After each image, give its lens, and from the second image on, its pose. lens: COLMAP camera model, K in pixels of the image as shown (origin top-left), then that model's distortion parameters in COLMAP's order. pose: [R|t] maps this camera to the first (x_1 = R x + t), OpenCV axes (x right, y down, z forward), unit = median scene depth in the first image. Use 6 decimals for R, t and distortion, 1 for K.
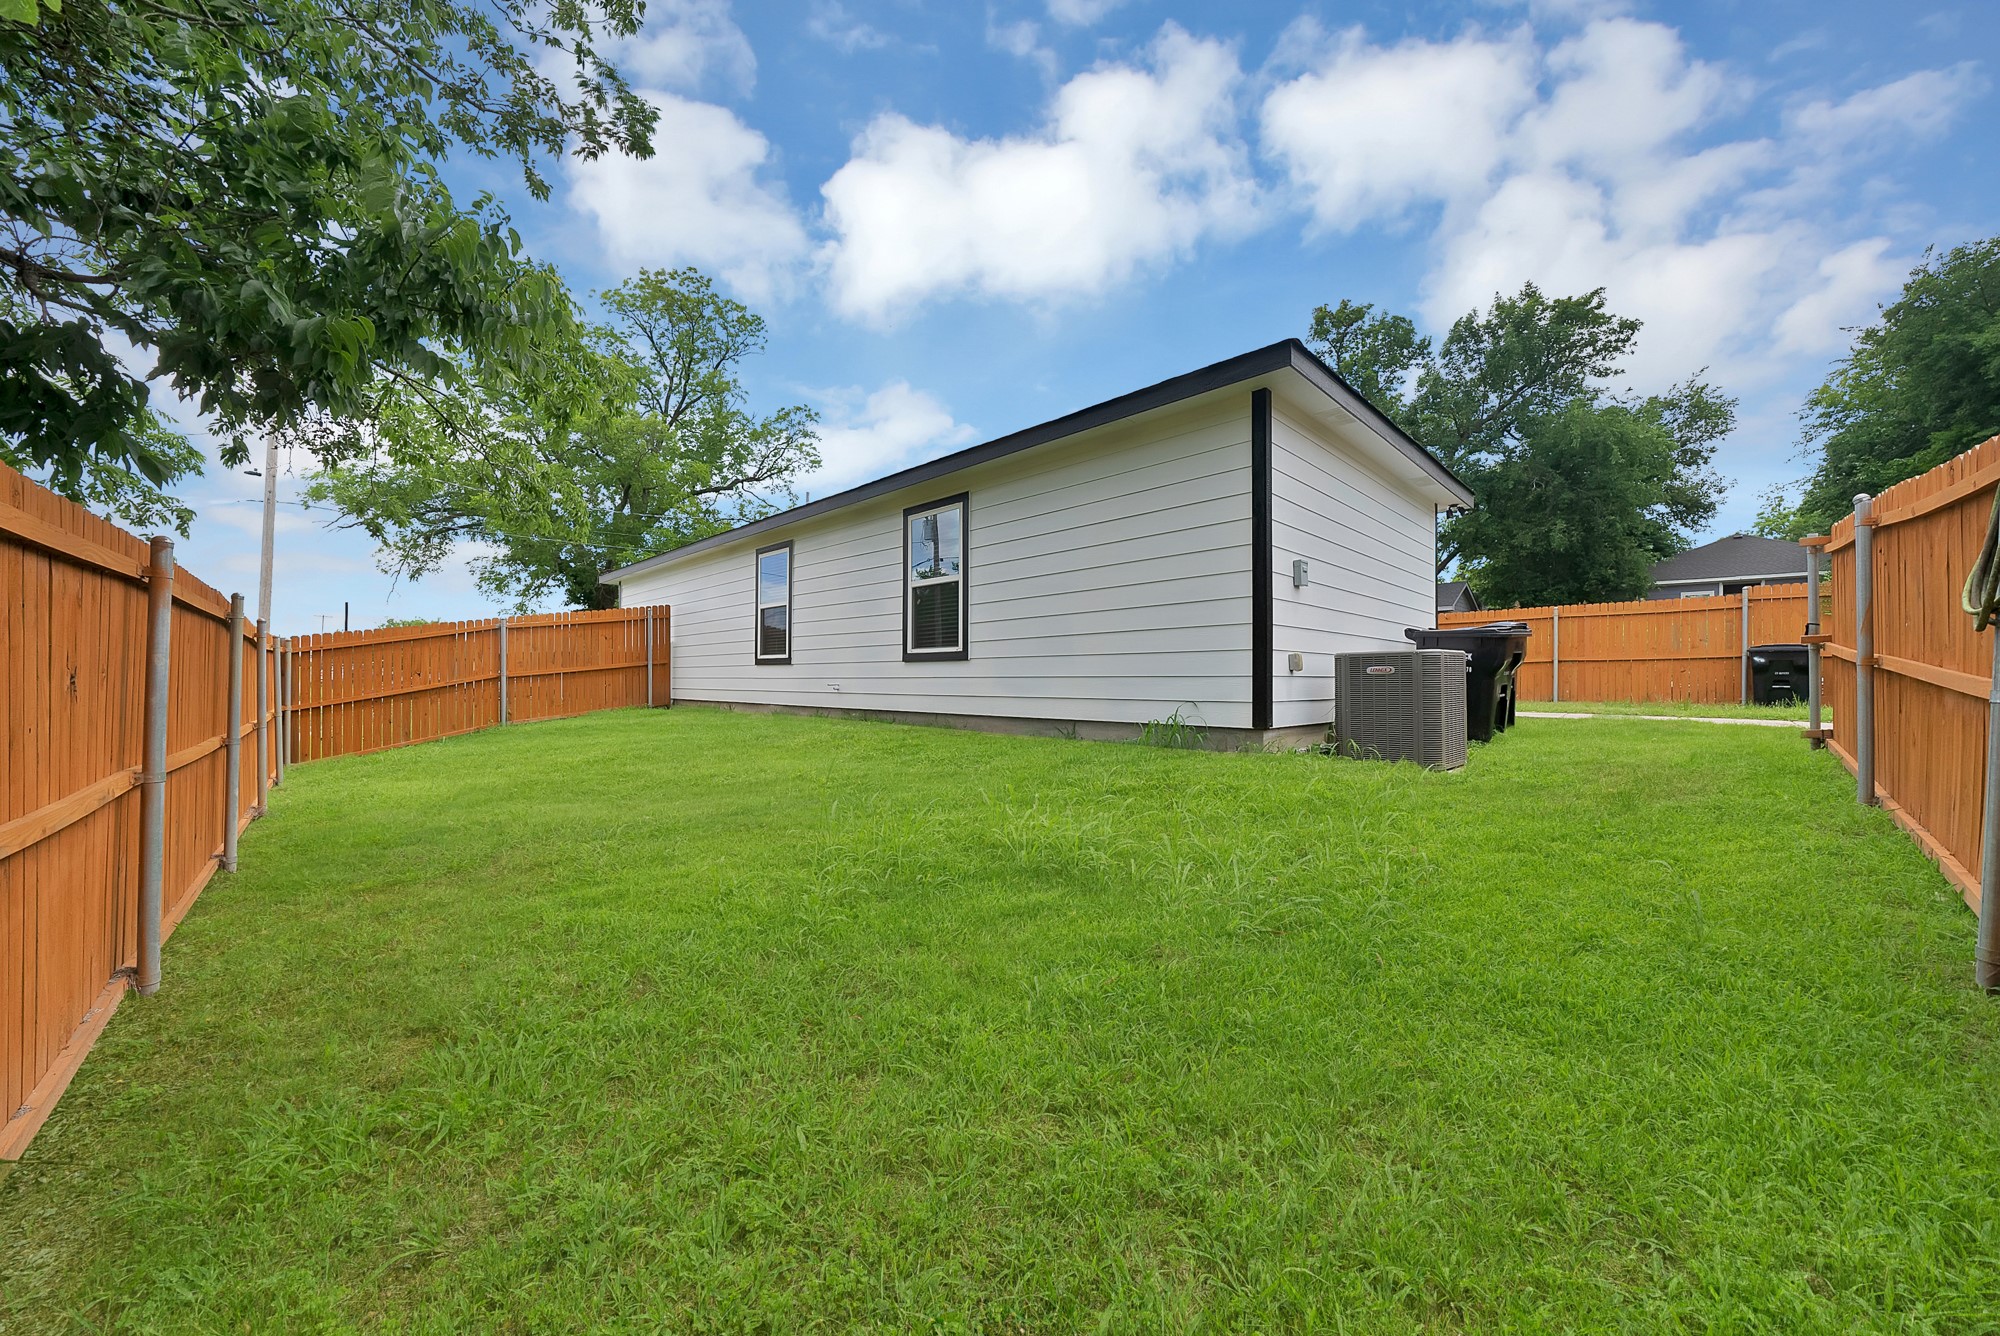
lens RADIAL K [[716.8, 0, 1006.1], [0, 716.8, 682.2], [0, 0, 1]] dist [-0.022170, -0.000053]
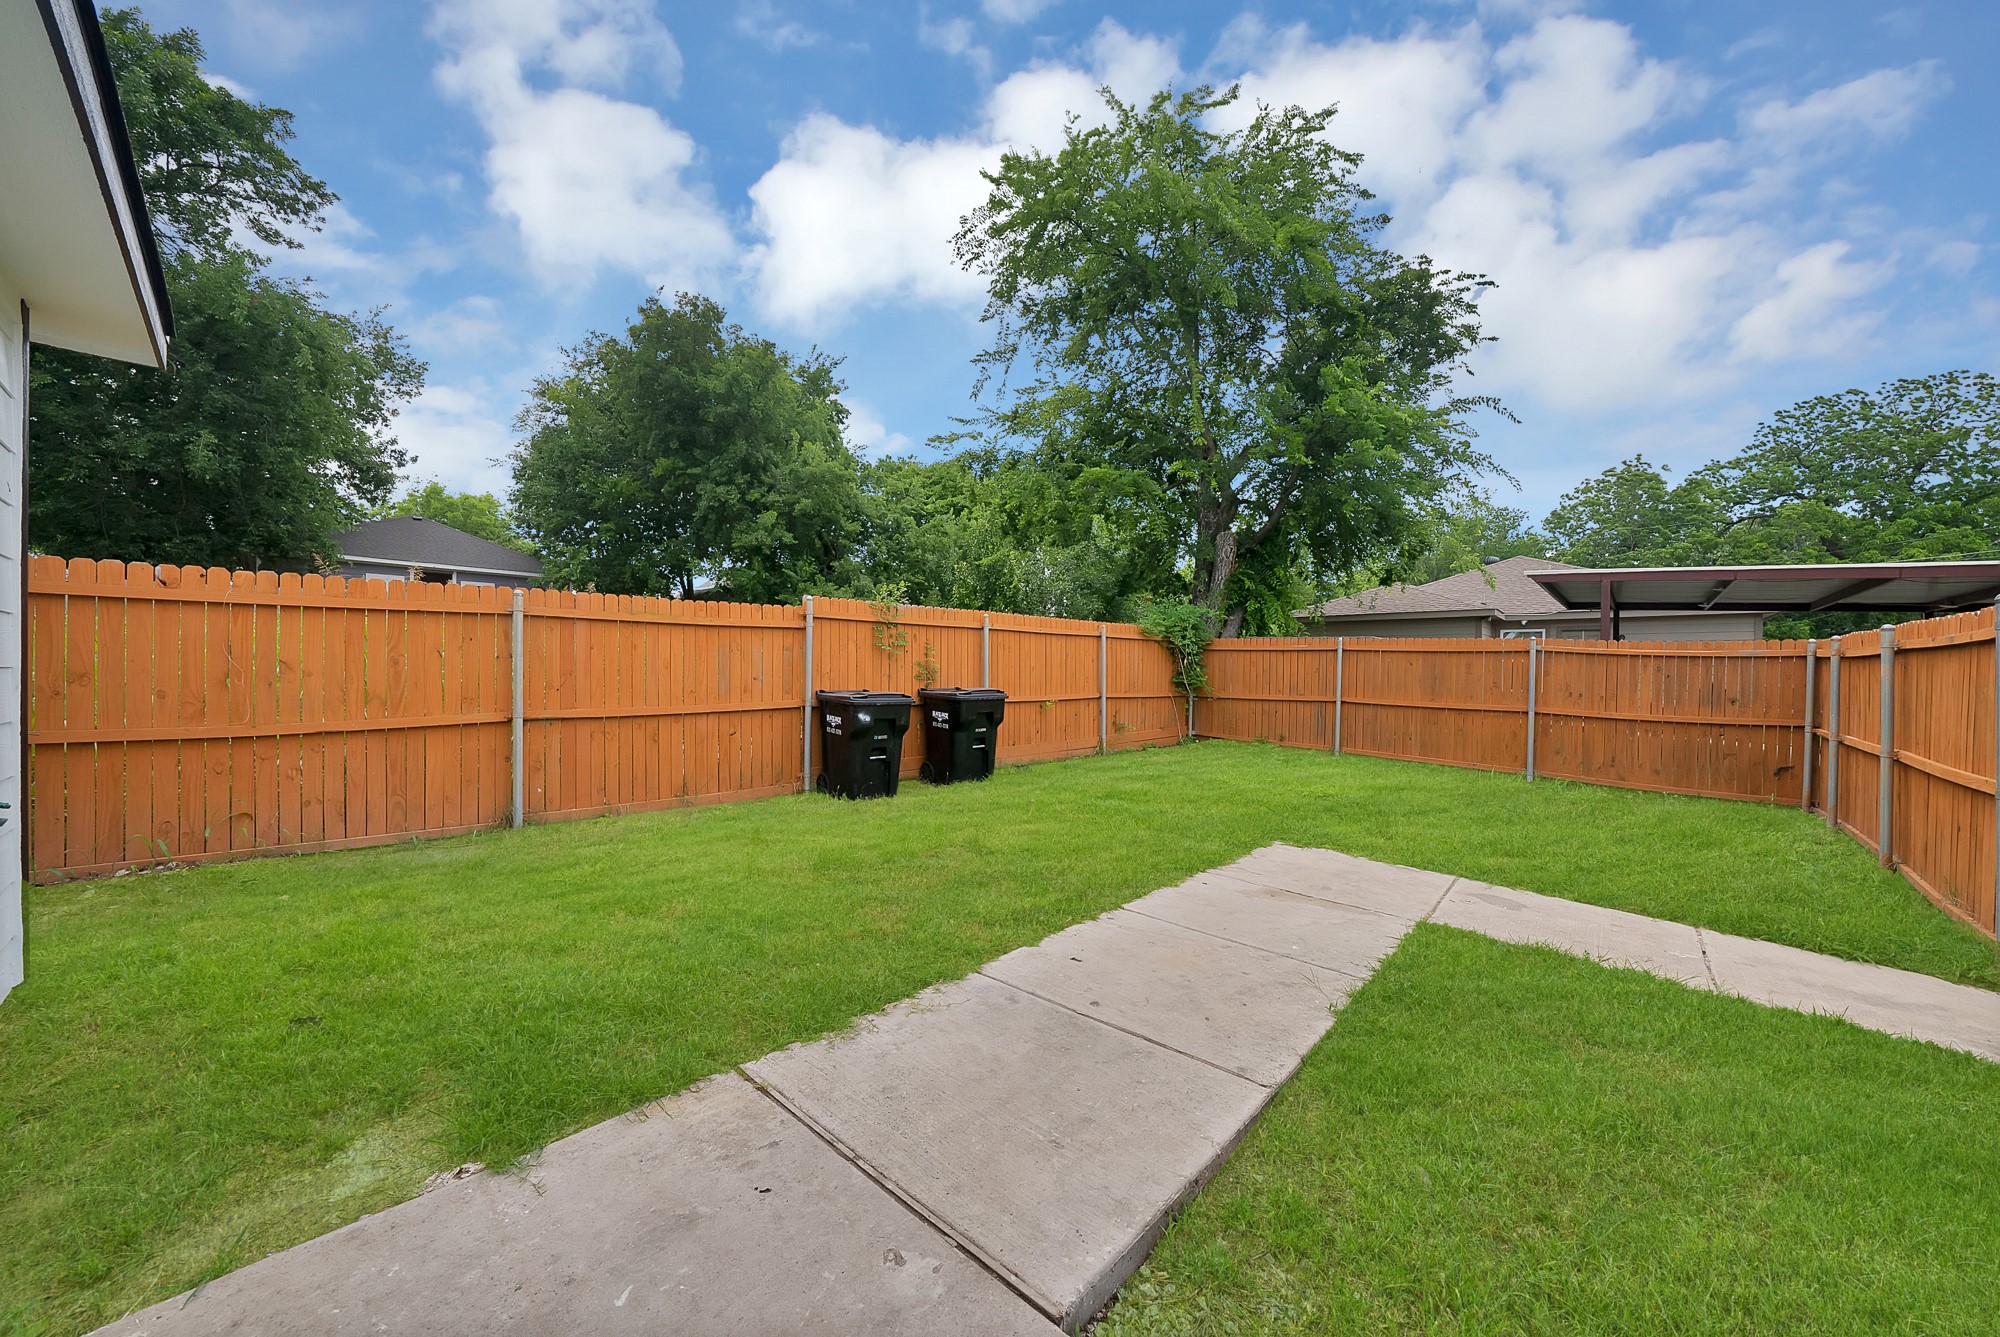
lens RADIAL K [[716.8, 0, 1006.1], [0, 716.8, 682.7], [0, 0, 1]] dist [-0.022170, -0.000053]
pose [[-0.032218, -0.020071, 0.999279, 0.157086], [-0.007248, 0.999777, 0.019847, -0.027562], [-0.999455, -0.006603, -0.032357, 0.322258]]
